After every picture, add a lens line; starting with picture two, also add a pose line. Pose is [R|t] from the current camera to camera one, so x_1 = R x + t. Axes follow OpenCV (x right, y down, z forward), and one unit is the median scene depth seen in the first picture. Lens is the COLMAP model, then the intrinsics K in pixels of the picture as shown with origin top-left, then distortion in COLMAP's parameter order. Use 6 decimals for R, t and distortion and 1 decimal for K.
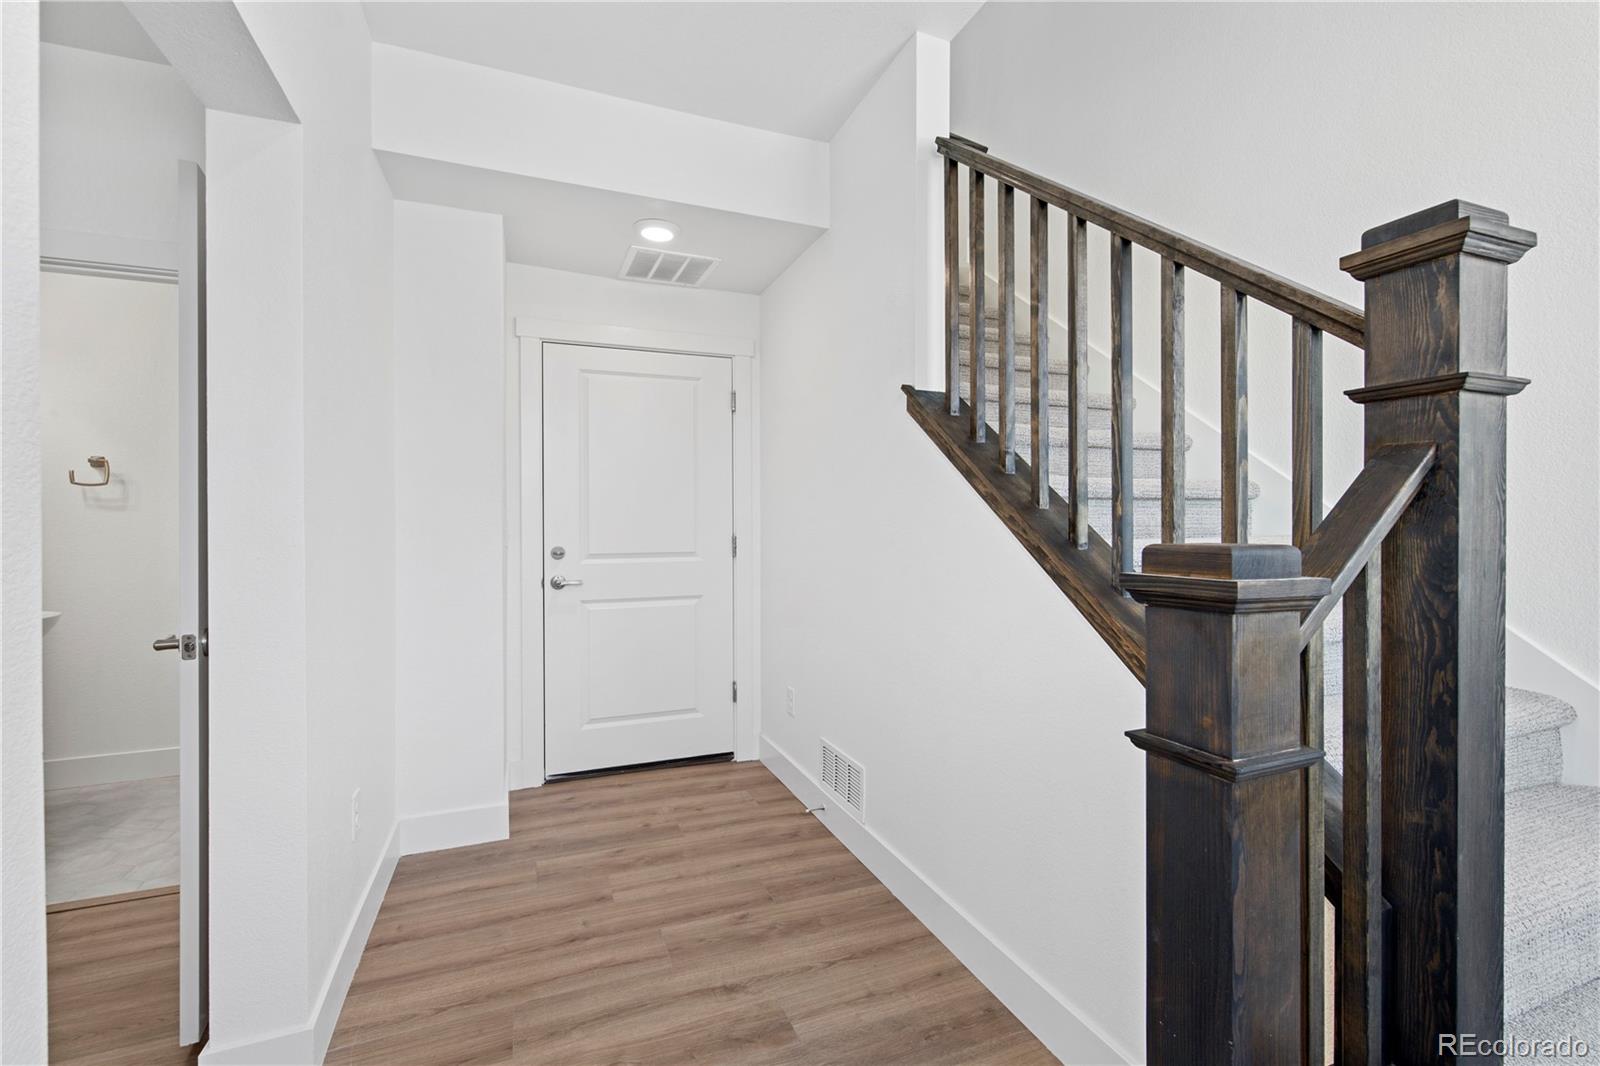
lens RADIAL K [[700.5, 0, 800.9], [0, 700.5, 525.5], [0, 0, 1]] dist [0.002592, -0.000192]
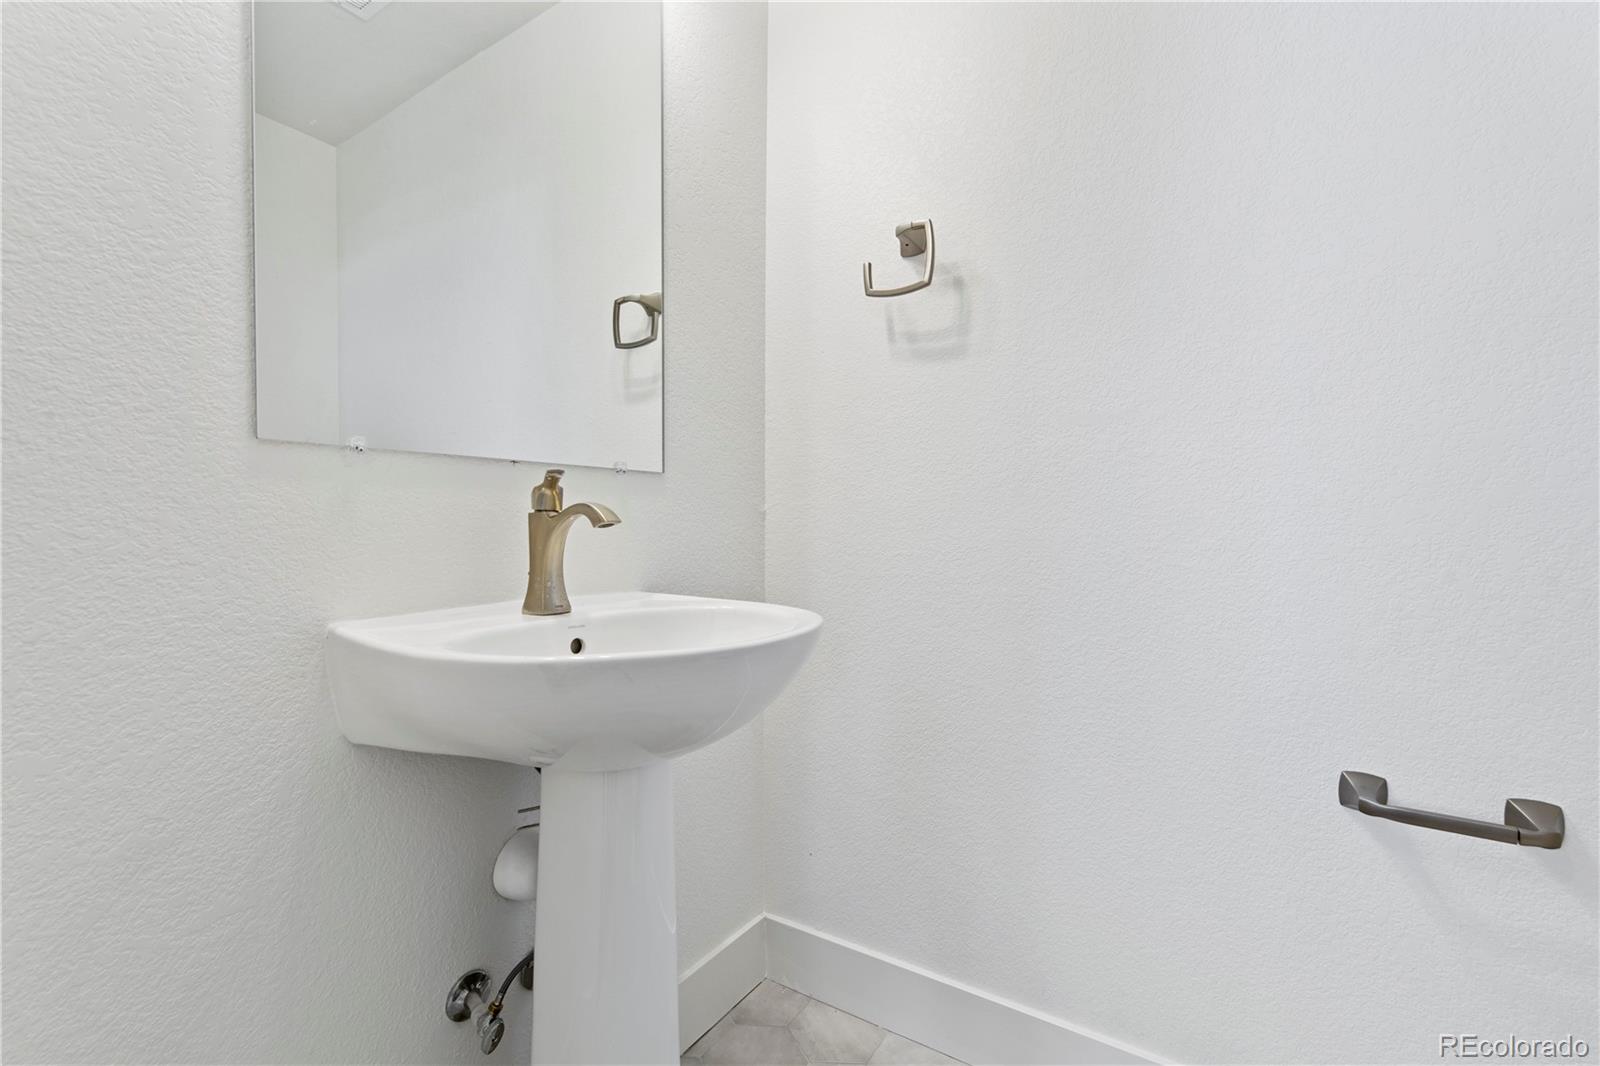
lens RADIAL K [[693.3, 0, 808.3], [0, 693.3, 526.3], [0, 0, 1]] dist [-0.000864, -0.000311]
pose [[0.585689, 0.005874, -0.810514, -0.723110], [-0.008100, 0.999966, 0.001393, 0.073593], [0.810495, 0.005749, 0.585717, 0.728717]]
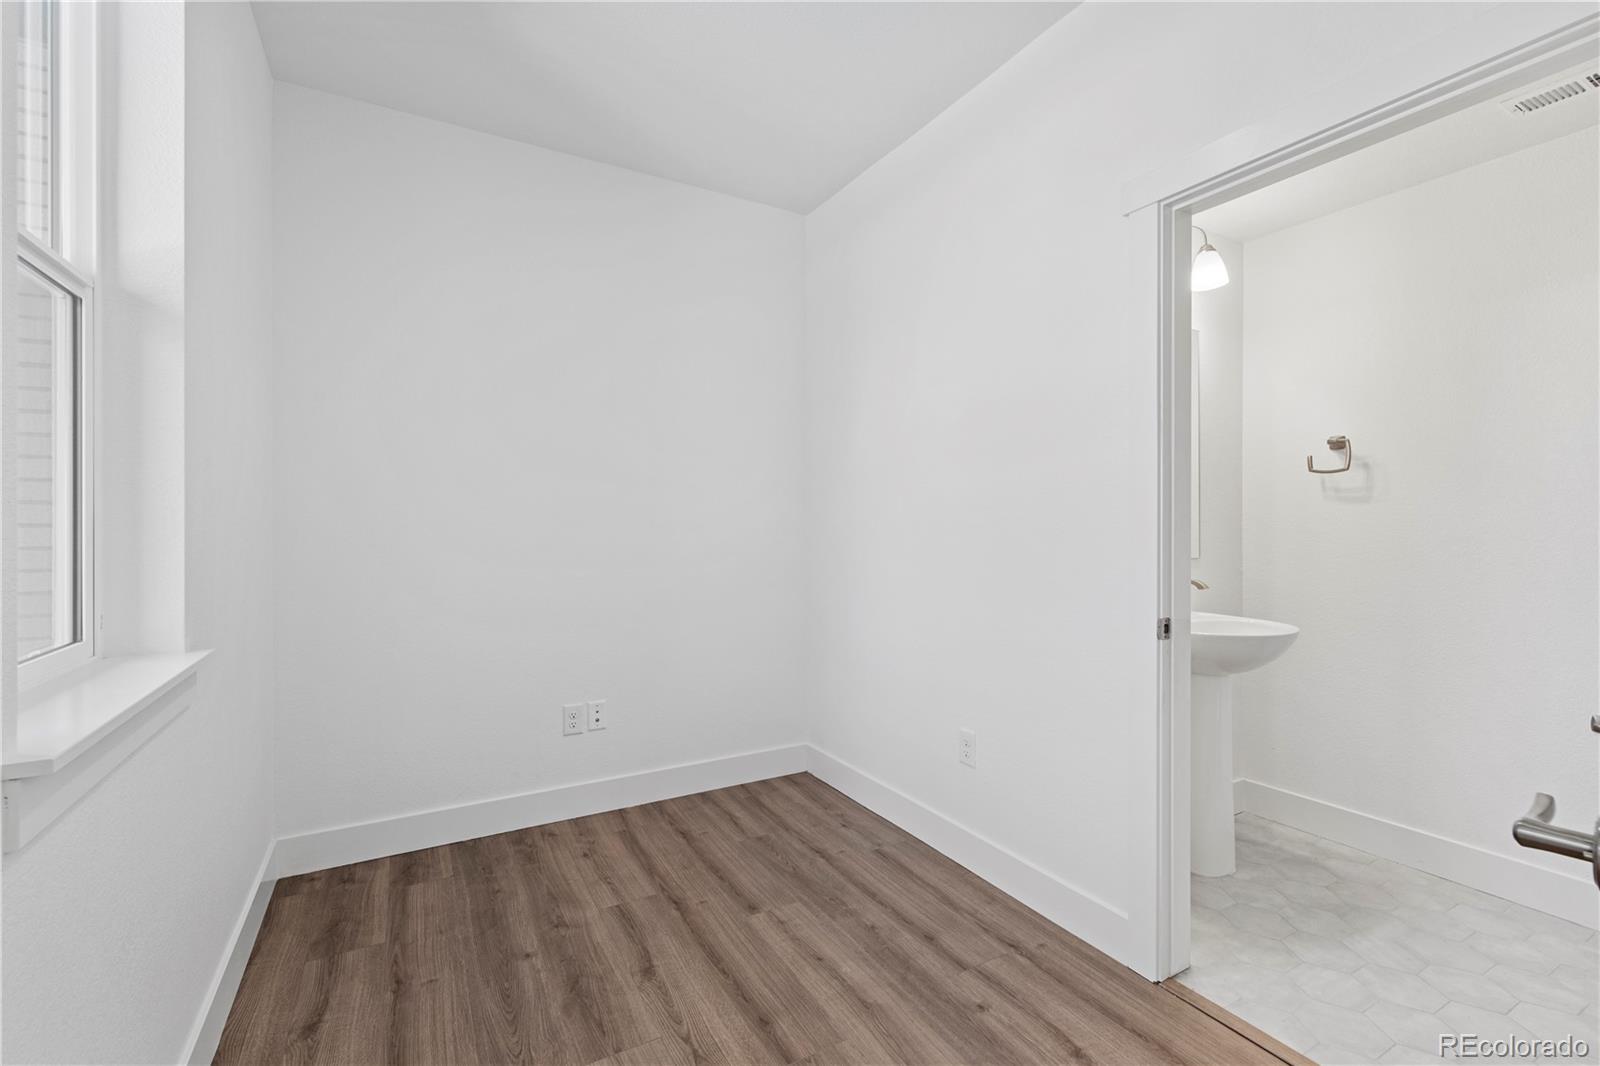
lens RADIAL K [[700.5, 0, 800.9], [0, 700.5, 525.5], [0, 0, 1]] dist [0.002592, -0.000192]
pose [[0.143944, 0.003319, -0.989580, -0.295240], [-0.002391, 0.999993, 0.003006, 0.003247], [0.989583, 0.001934, 0.143950, 0.276406]]
